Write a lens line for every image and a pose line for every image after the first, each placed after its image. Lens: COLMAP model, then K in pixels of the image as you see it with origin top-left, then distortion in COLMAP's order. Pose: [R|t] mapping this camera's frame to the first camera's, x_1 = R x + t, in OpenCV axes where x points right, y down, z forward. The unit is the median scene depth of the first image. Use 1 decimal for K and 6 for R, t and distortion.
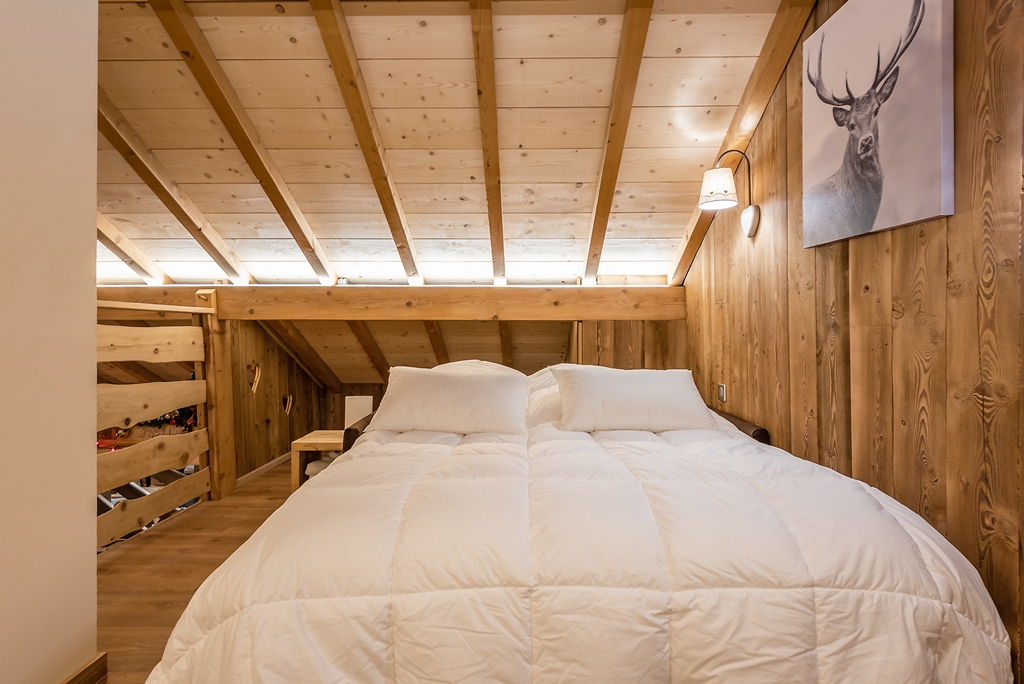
lens RADIAL K [[597.9, 0, 455.6], [0, 597.9, 318.2], [0, 0, 1]] dist [0.020150, -0.015961]
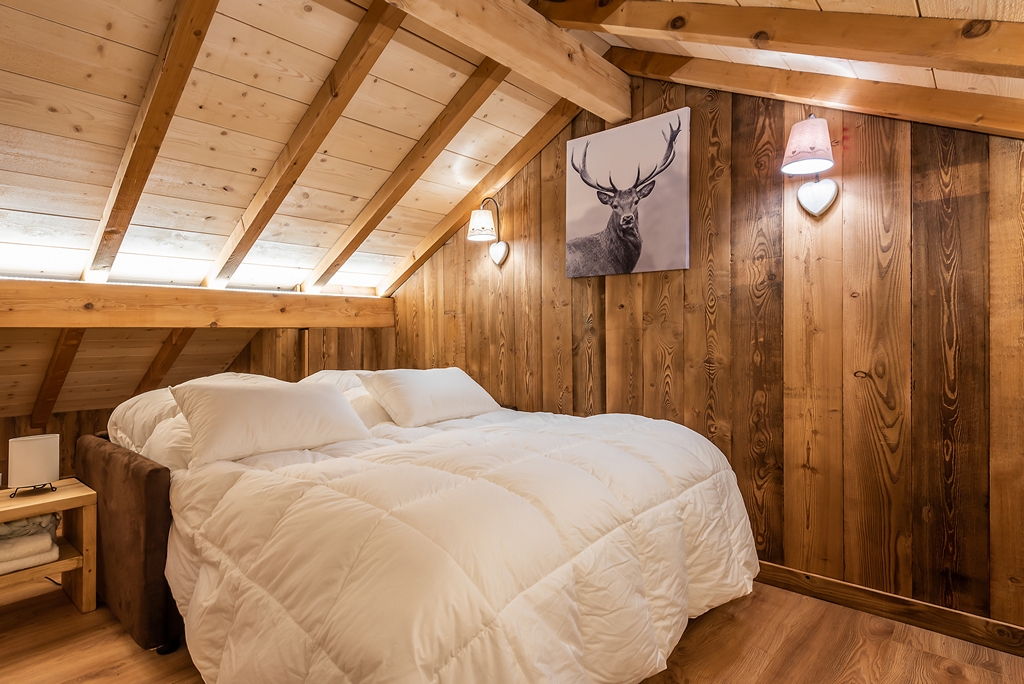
lens RADIAL K [[582.6, 0, 515.1], [0, 582.6, 305.9], [0, 0, 1]] dist [0.003461, -0.001440]
pose [[0.604627, 0.029967, 0.795945, -0.686295], [0.000335, 0.999282, -0.037877, 0.008181], [-0.796508, 0.023168, 0.604183, 0.249001]]
